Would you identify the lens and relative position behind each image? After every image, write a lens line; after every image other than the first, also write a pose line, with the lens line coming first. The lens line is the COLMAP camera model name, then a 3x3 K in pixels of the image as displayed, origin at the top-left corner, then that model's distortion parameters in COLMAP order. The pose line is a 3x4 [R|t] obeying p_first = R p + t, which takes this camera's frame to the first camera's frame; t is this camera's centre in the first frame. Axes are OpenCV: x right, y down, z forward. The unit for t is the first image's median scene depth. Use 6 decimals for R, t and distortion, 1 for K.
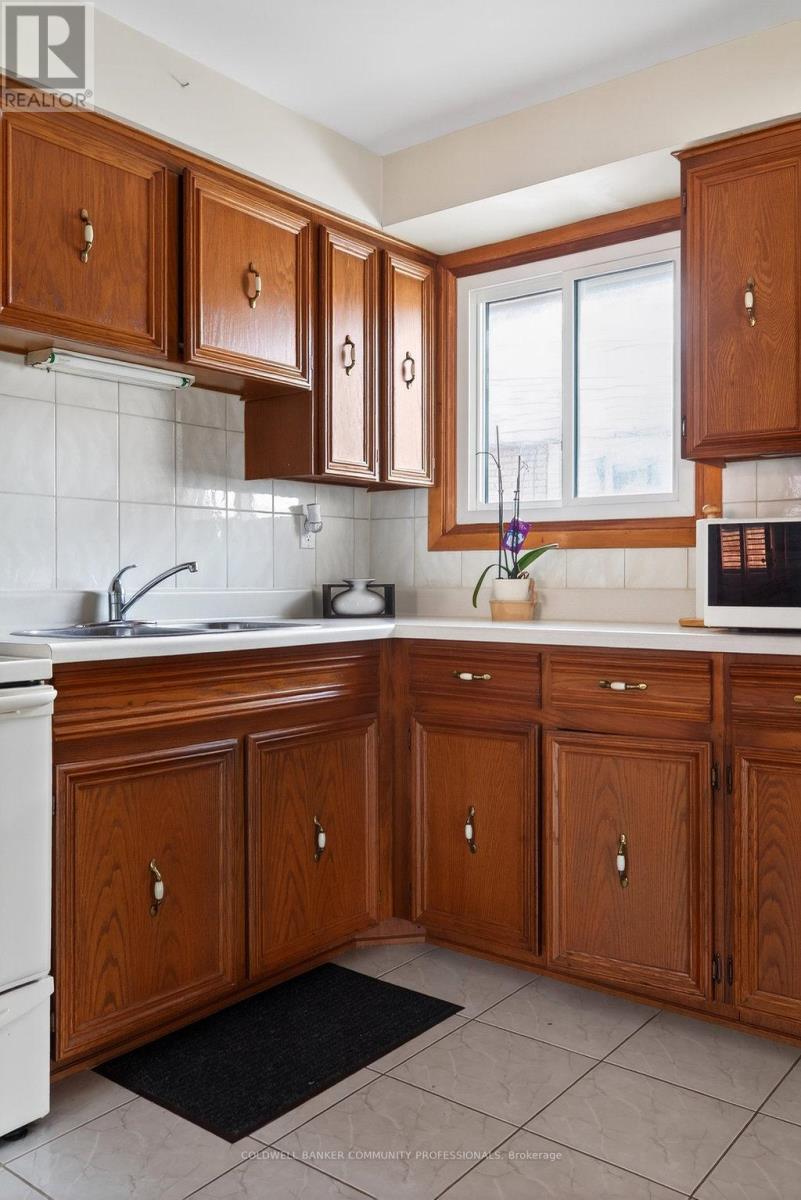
lens RADIAL K [[984.6, 0, 402.1], [0, 984.6, 584.1], [0, 0, 1]] dist [-0.018274, -0.006658]
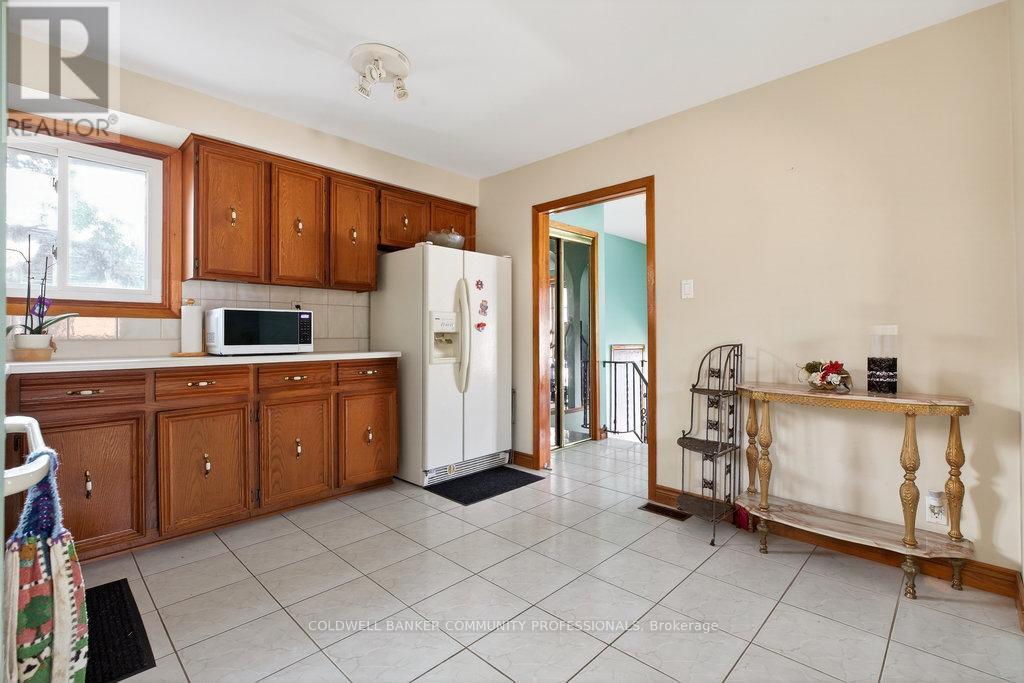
lens RADIAL K [[465.9, 0, 513.3], [0, 465.9, 334.6], [0, 0, 1]] dist [-0.001658, -0.000272]
pose [[0.103304, 0.001392, 0.994649, -0.550230], [0.009829, 0.999949, -0.002420, 0.004344], [-0.994601, 0.010026, 0.103285, 0.176226]]
